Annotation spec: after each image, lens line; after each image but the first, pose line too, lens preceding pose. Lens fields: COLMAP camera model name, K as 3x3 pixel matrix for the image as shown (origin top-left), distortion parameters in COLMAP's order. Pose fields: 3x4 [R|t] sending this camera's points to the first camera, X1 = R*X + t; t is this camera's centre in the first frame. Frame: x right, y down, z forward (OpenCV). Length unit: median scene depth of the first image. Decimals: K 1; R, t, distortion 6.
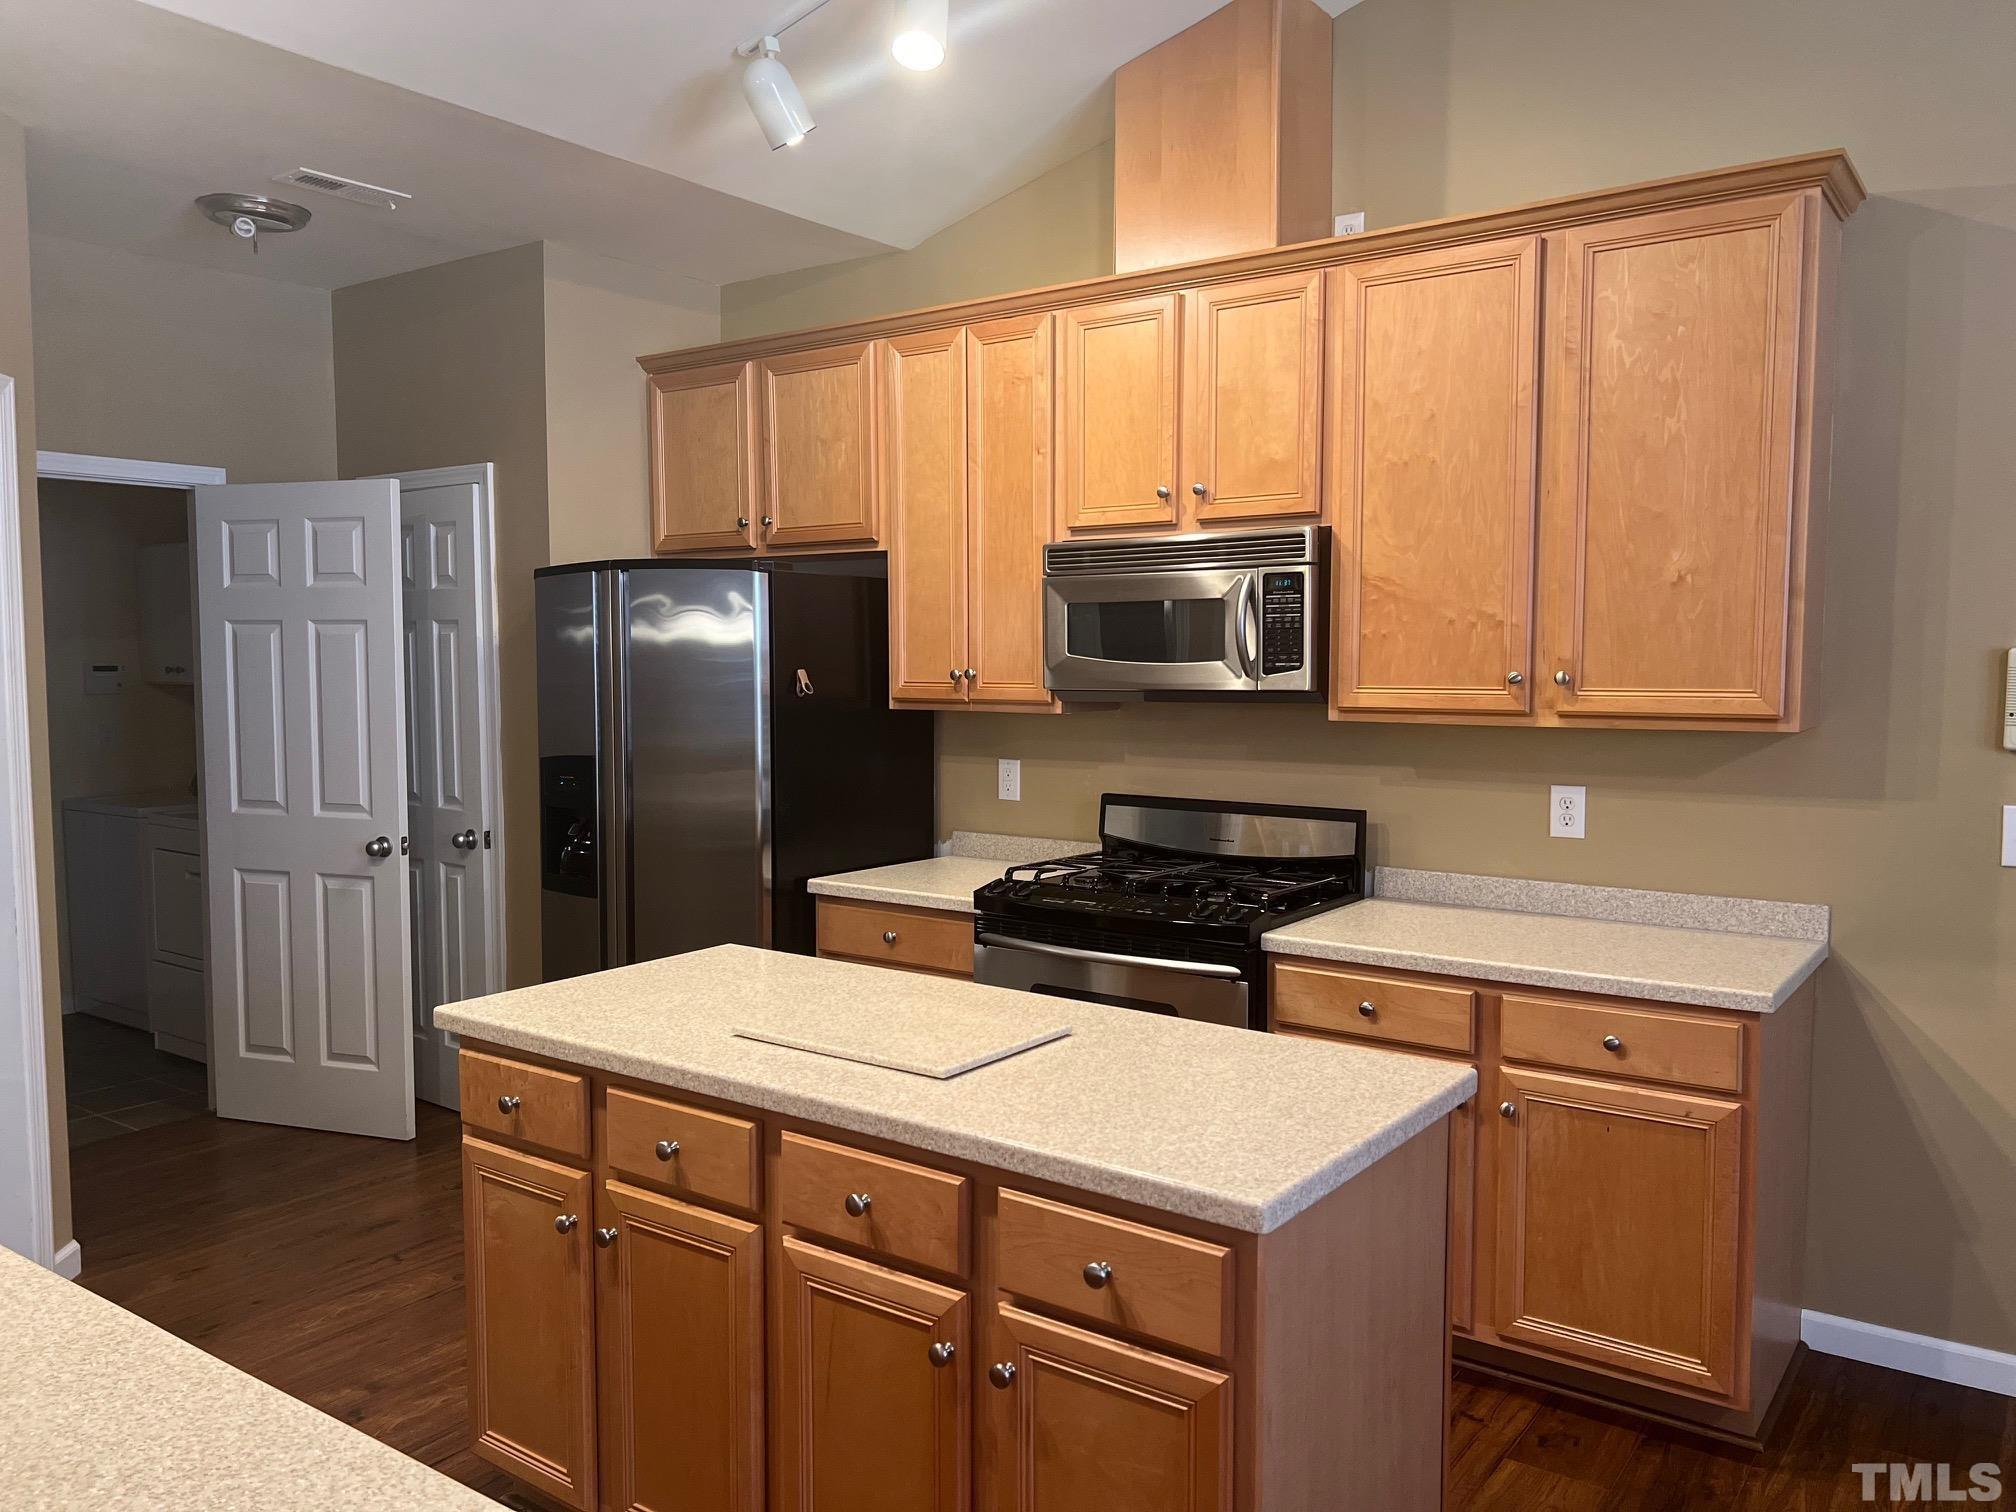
lens RADIAL K [[1489.1, 0, 1060.7], [0, 1489.1, 771.9], [0, 0, 1]] dist [0.085090, -0.123490]
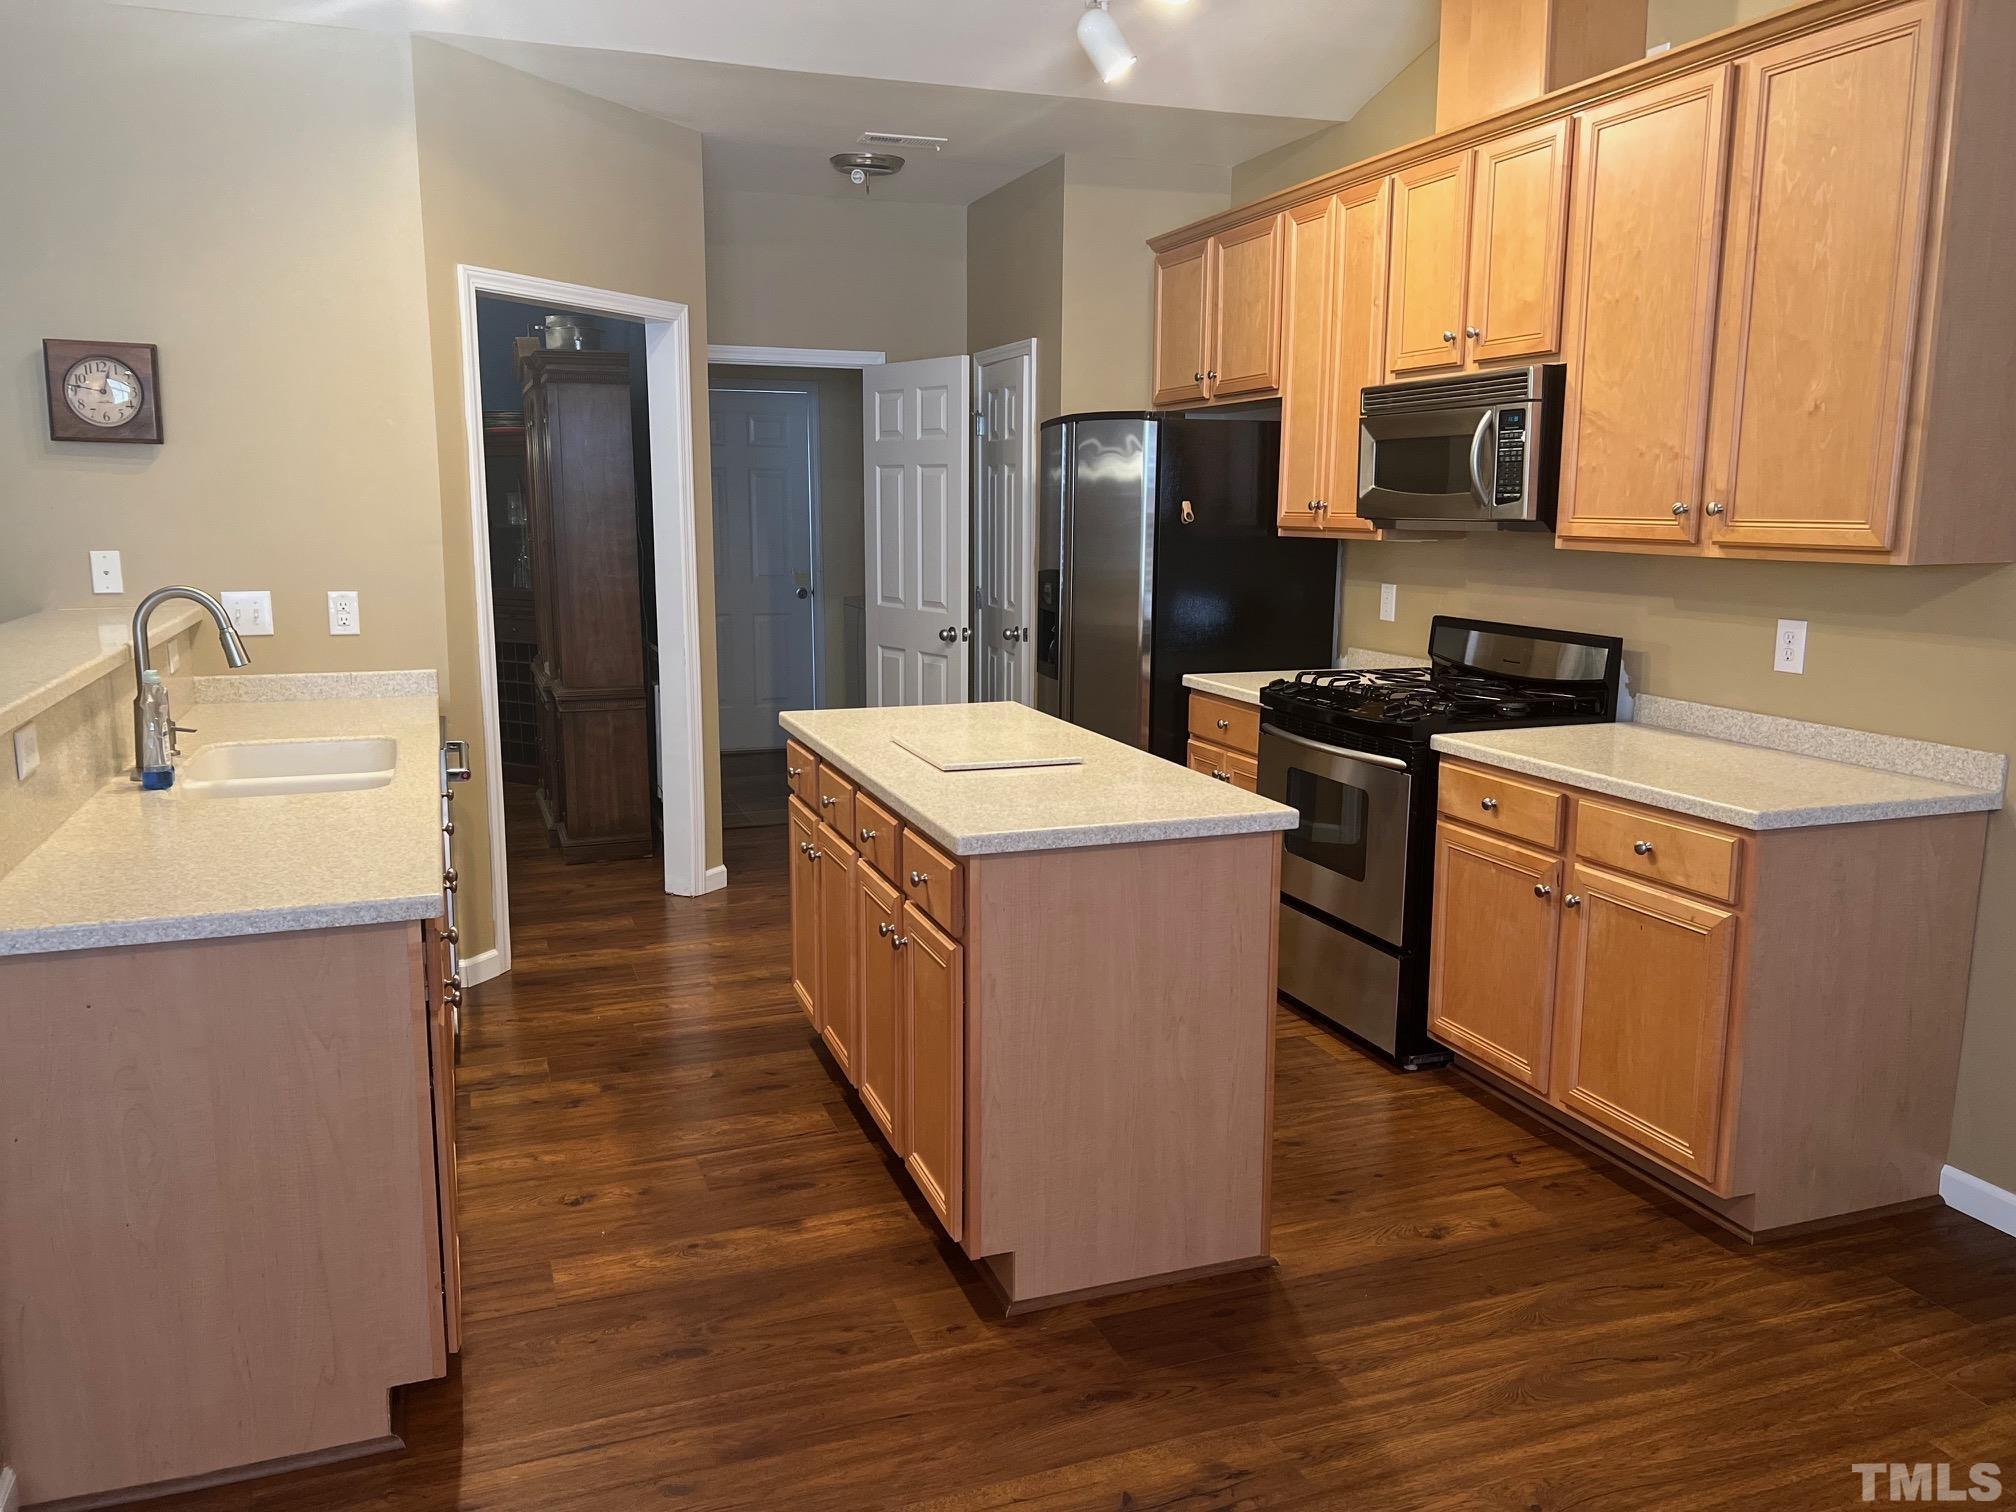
lens RADIAL K [[1533.7, 0, 1036.4], [0, 1533.7, 759.8], [0, 0, 1]] dist [0.064555, -0.088001]
pose [[0.825332, 0.097790, -0.556115, 0.495440], [-0.046674, 0.993334, 0.105404, 0.016176], [0.562715, -0.061038, 0.824394, -0.127856]]
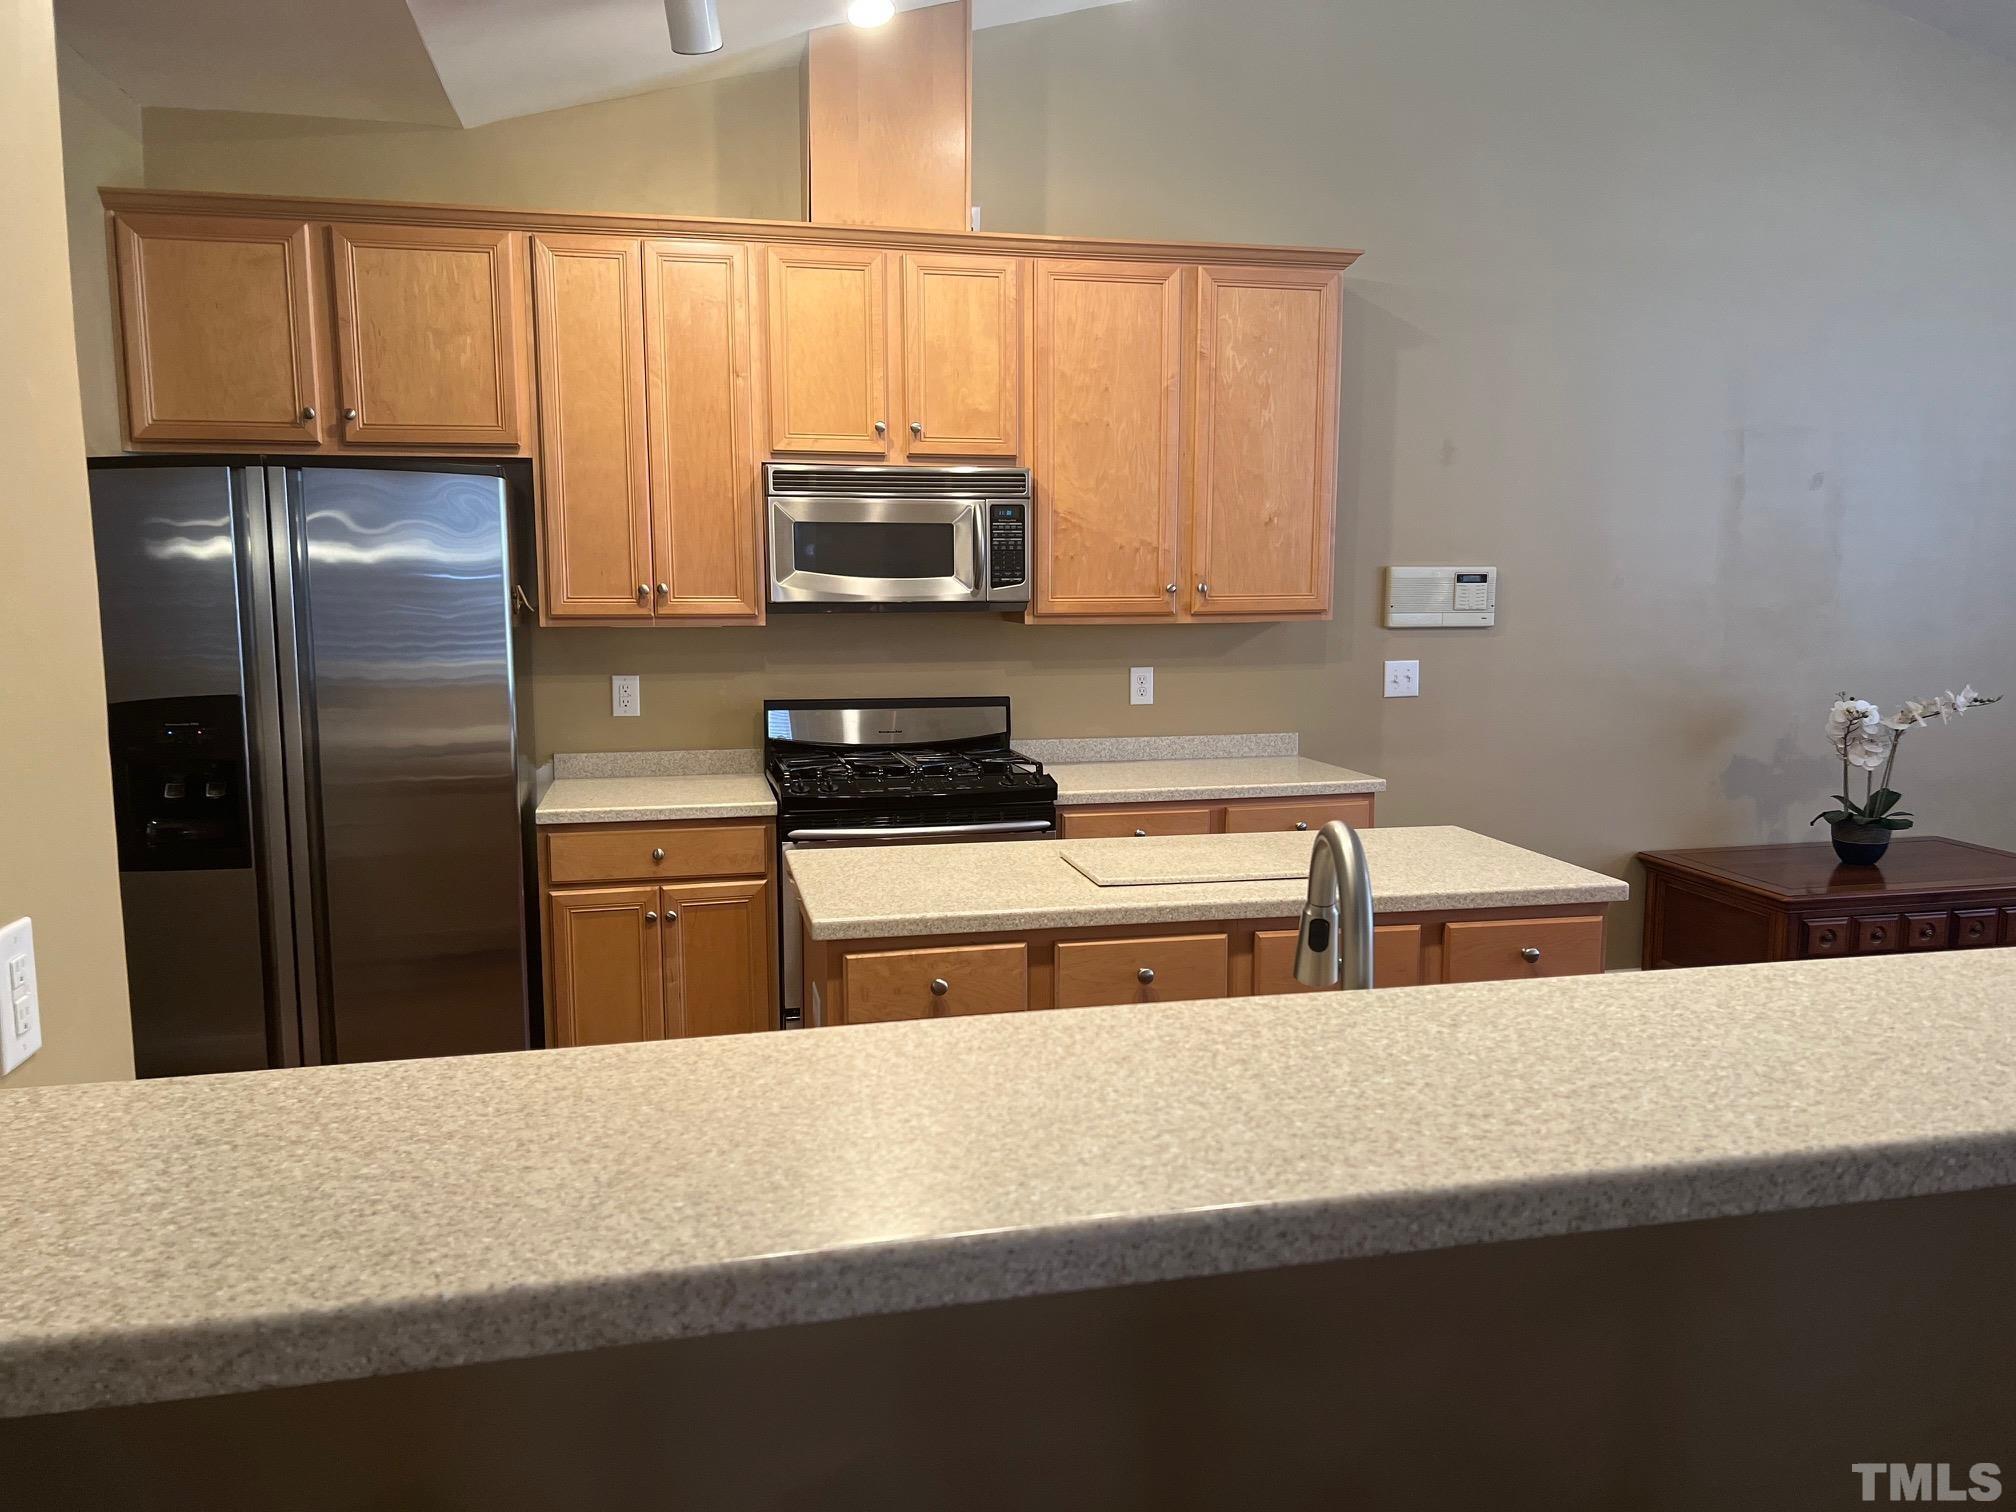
lens RADIAL K [[1488.9, 0, 1005.9], [0, 1488.9, 764.0], [0, 0, 1]] dist [0.124569, -0.206353]
pose [[0.670050, -0.095744, 0.736116, -0.757250], [0.059289, 0.995382, 0.075498, -0.012650], [-0.739944, -0.006943, 0.672632, 0.161941]]
